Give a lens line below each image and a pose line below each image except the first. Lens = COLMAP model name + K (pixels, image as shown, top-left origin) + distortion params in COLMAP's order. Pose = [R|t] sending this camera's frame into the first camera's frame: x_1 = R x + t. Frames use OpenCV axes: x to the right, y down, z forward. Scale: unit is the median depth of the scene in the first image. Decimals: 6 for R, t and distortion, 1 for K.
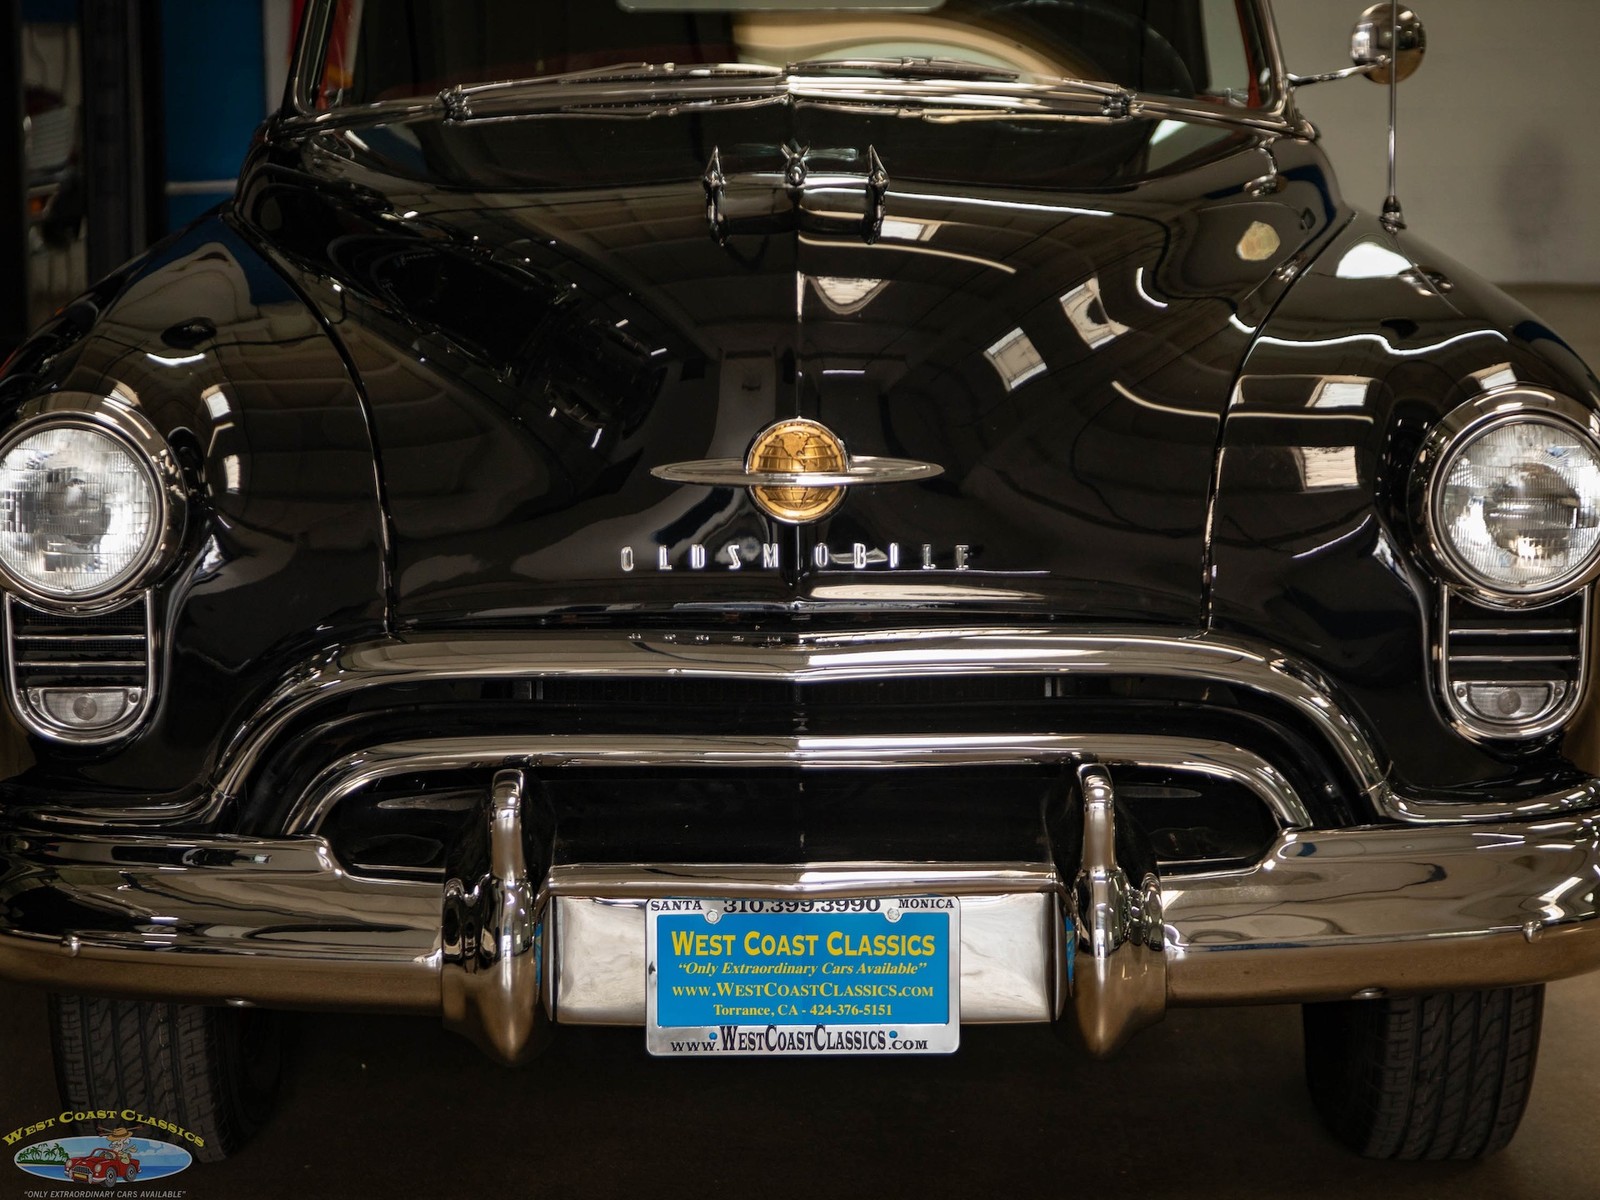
lens RADIAL K [[4700.4, 0, 827.4], [0, 4700.4, 607.1], [0, 0, 1]] dist [0.102943, -0.189087]
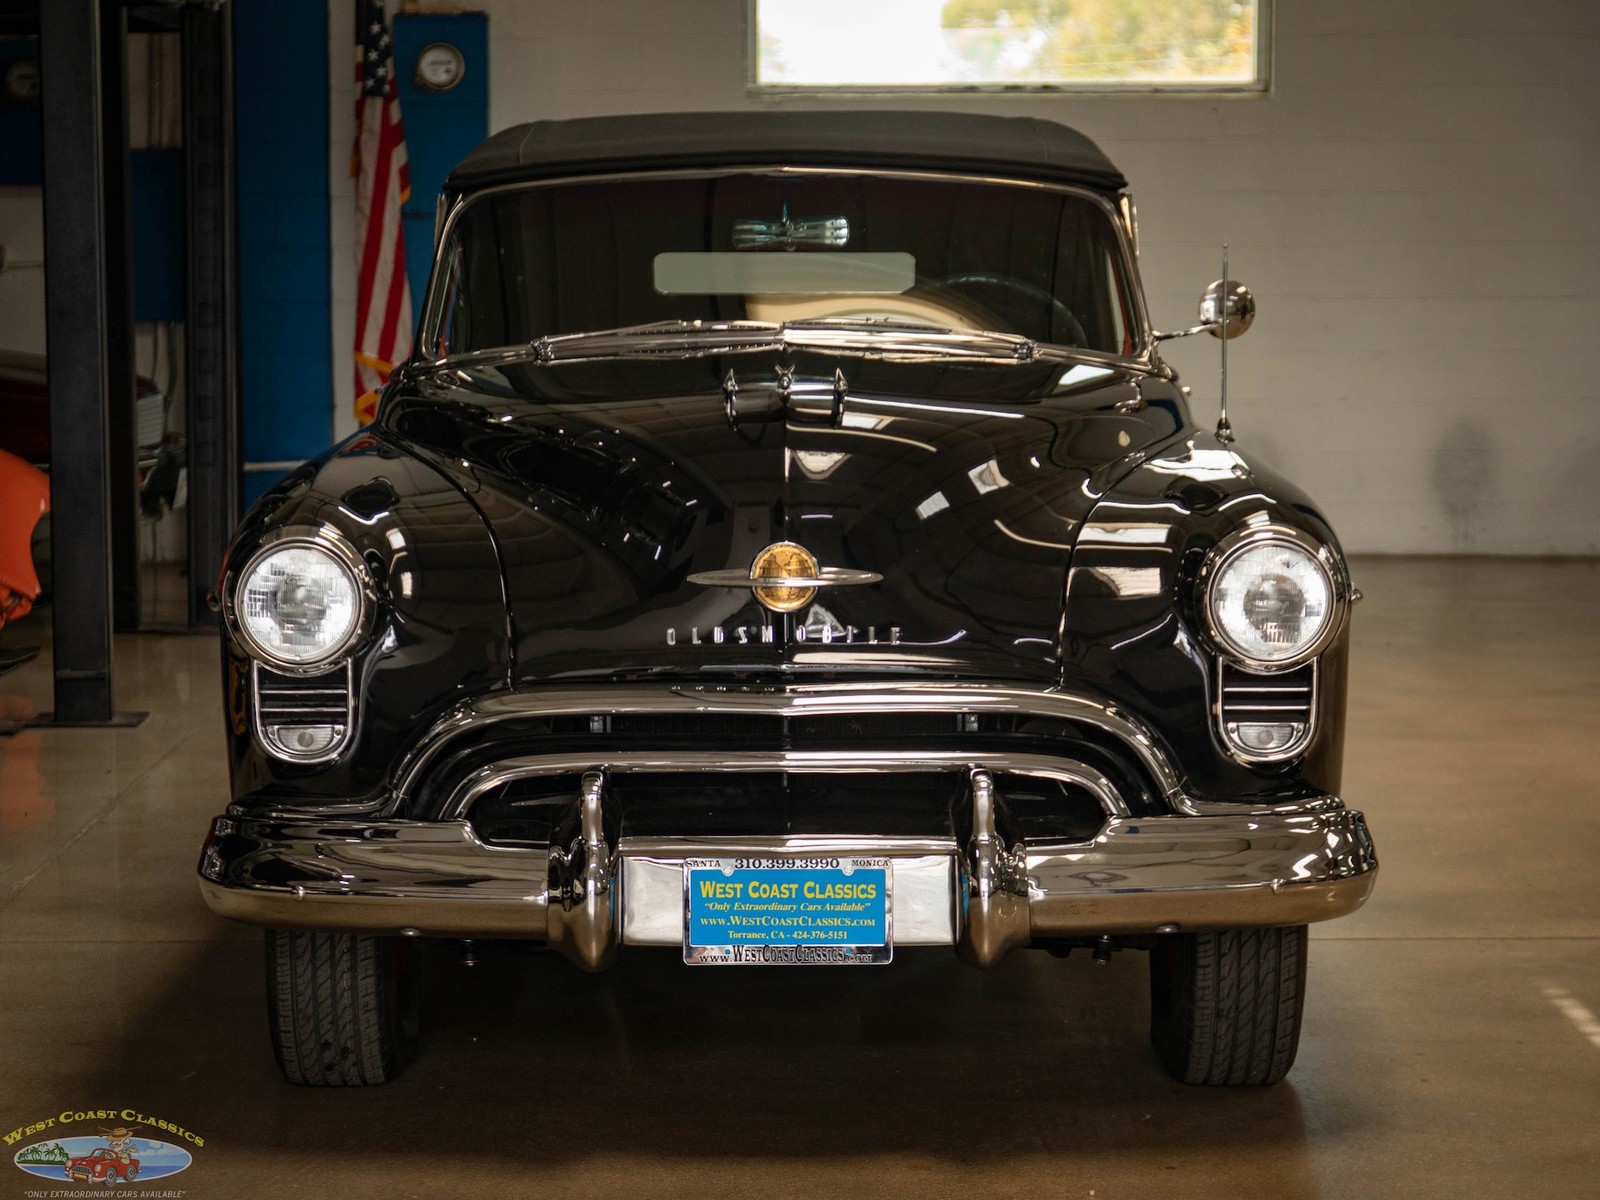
lens RADIAL K [[5326.5, 0, 799.7], [0, 5326.5, 599.6], [0, 0, 1]] dist [0.089637, -0.936810]
pose [[0.999942, 0.001133, -0.010752, 0.016276], [-0.001978, 0.996879, -0.078919, 0.110341], [0.010629, 0.078936, 0.996823, -0.680438]]
